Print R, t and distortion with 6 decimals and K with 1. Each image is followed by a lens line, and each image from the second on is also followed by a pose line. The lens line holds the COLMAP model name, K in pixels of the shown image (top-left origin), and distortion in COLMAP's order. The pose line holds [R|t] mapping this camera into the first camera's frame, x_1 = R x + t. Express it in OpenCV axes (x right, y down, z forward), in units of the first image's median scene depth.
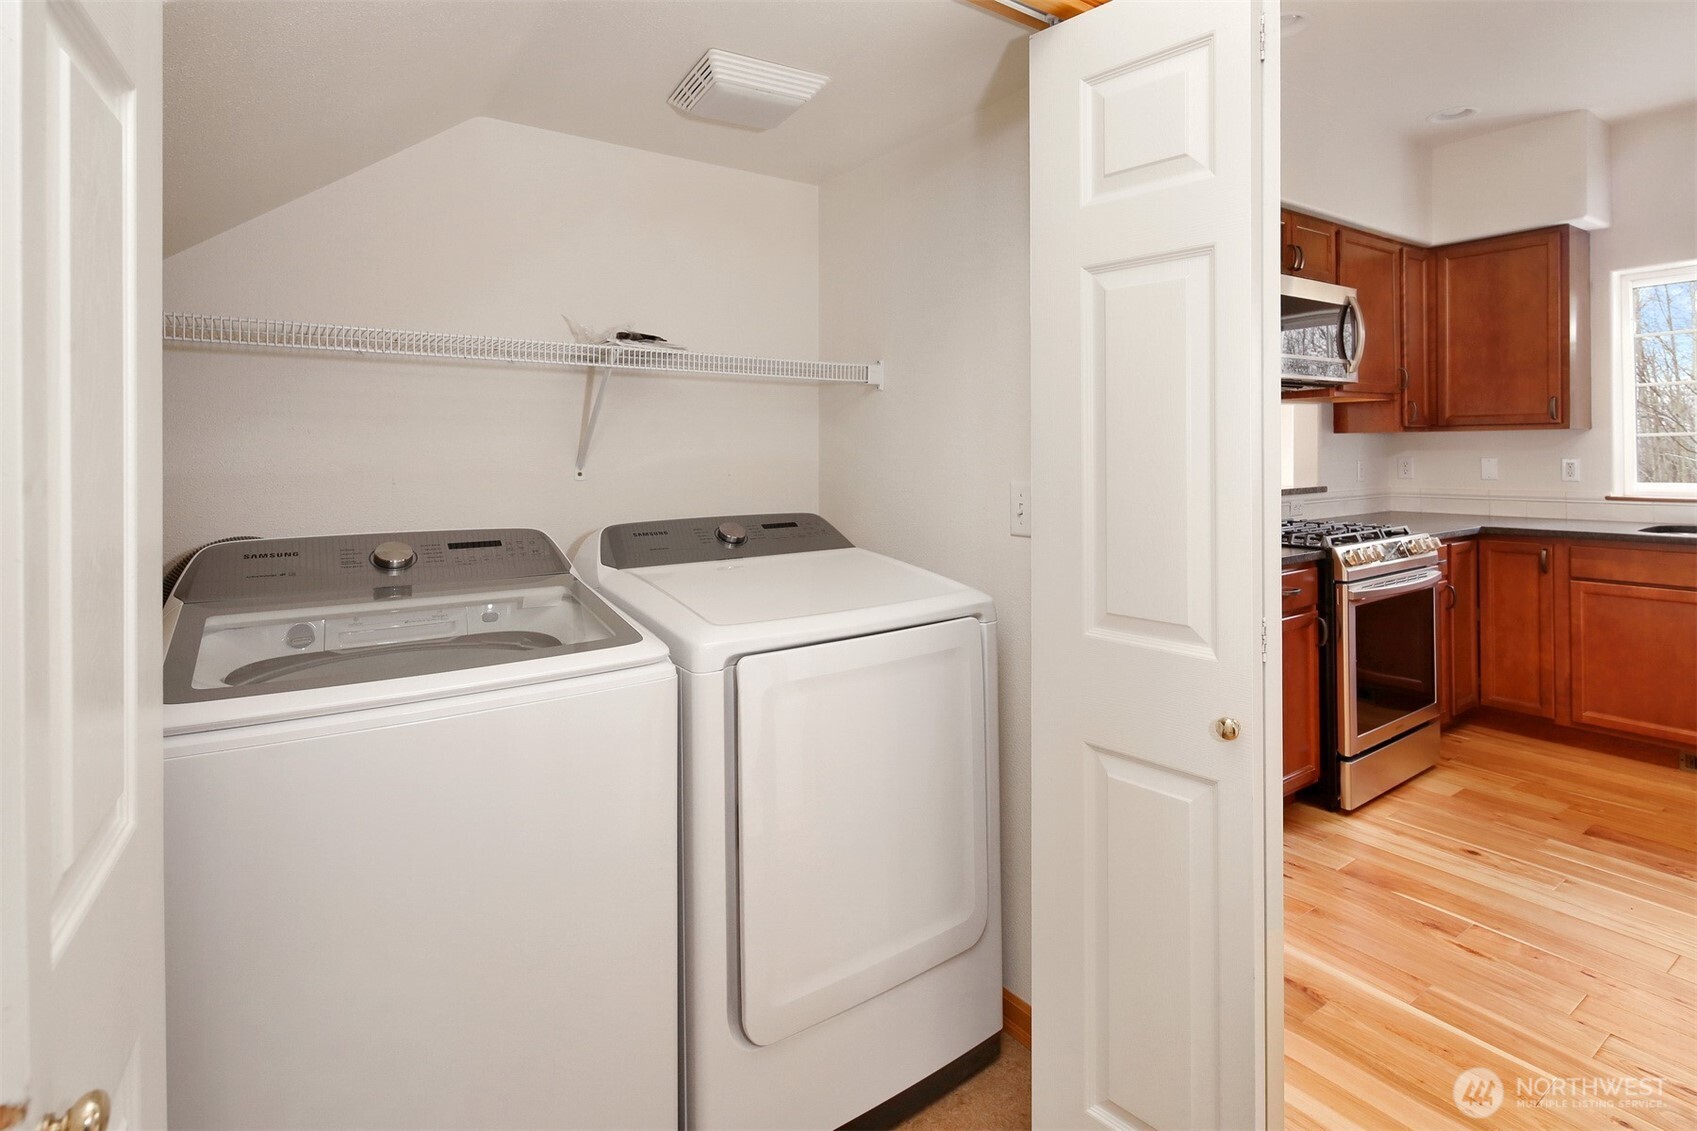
lens RADIAL K [[838.4, 0, 845.4], [0, 838.4, 444.7], [0, 0, 1]] dist [0.002917, 0.000479]
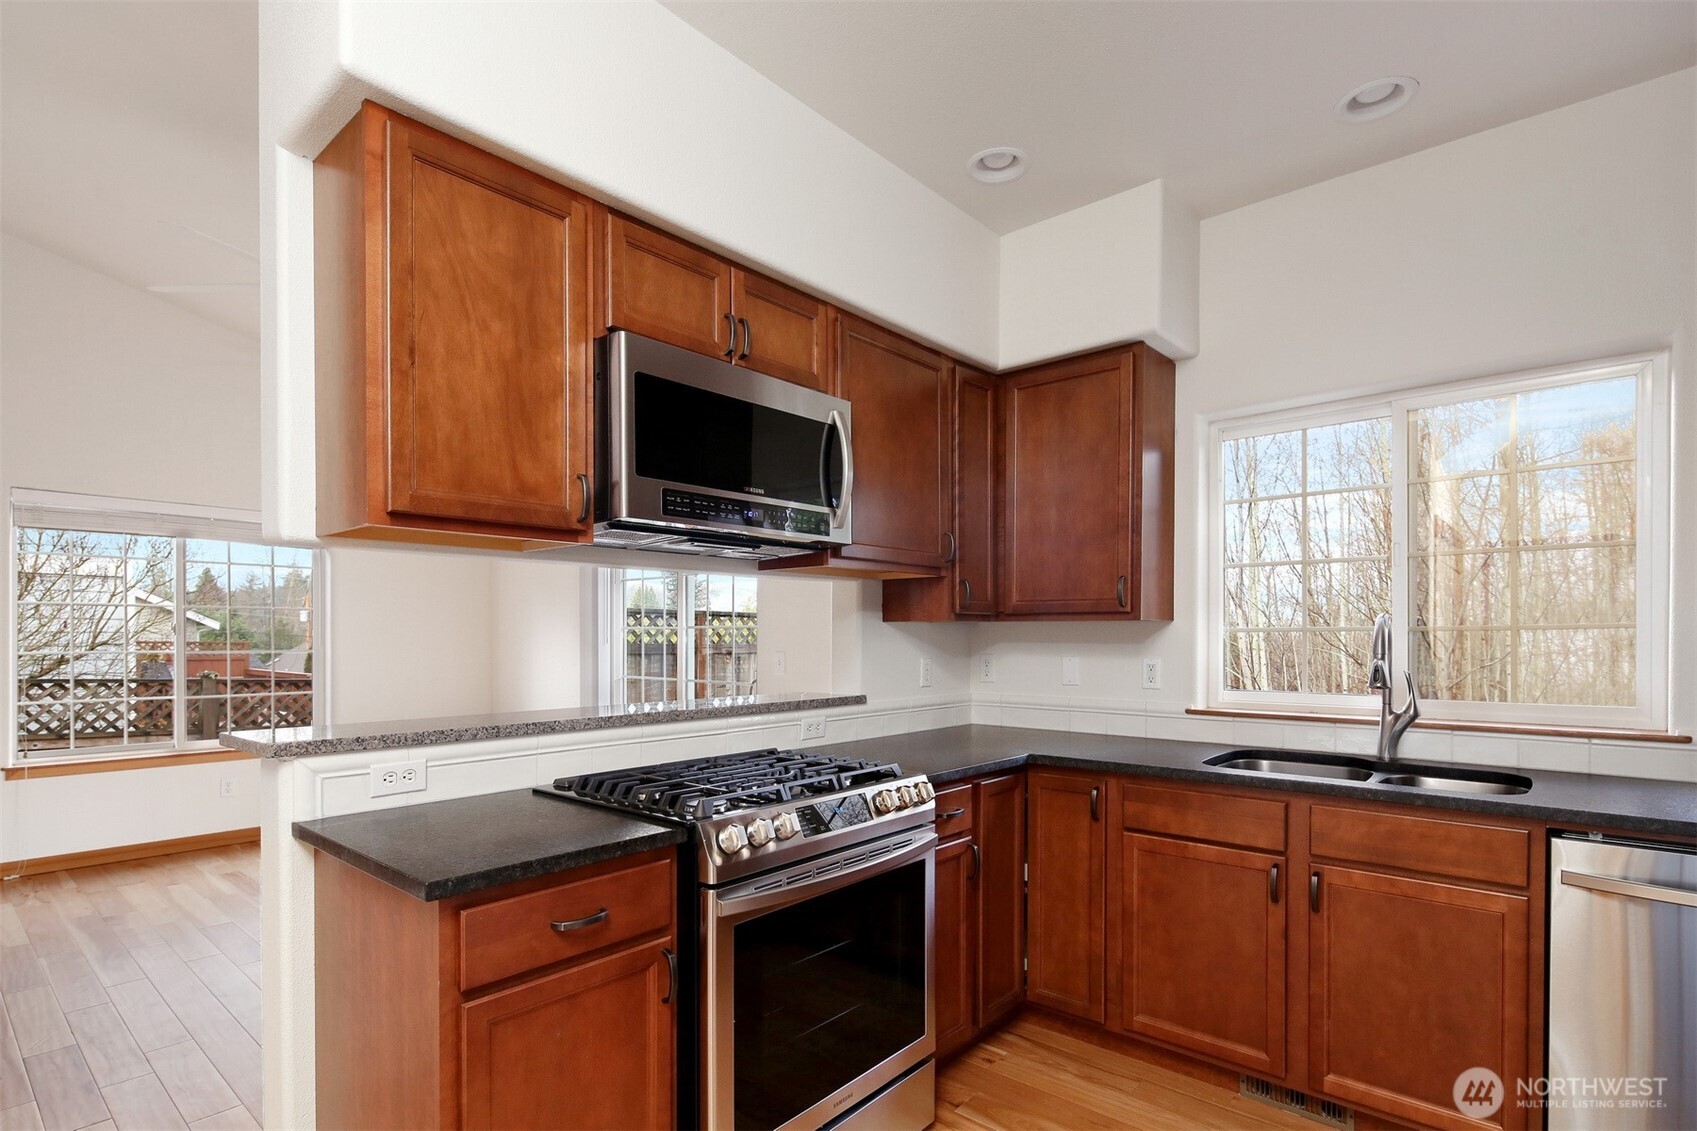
lens RADIAL K [[833.6, 0, 845.9], [0, 833.6, 641.5], [0, 0, 1]] dist [0.001262, -0.000134]
pose [[0.968783, 0.010033, 0.247706, 0.427921], [-0.012941, 0.999865, 0.010115, -0.003724], [-0.247571, -0.013005, 0.968782, 0.350776]]
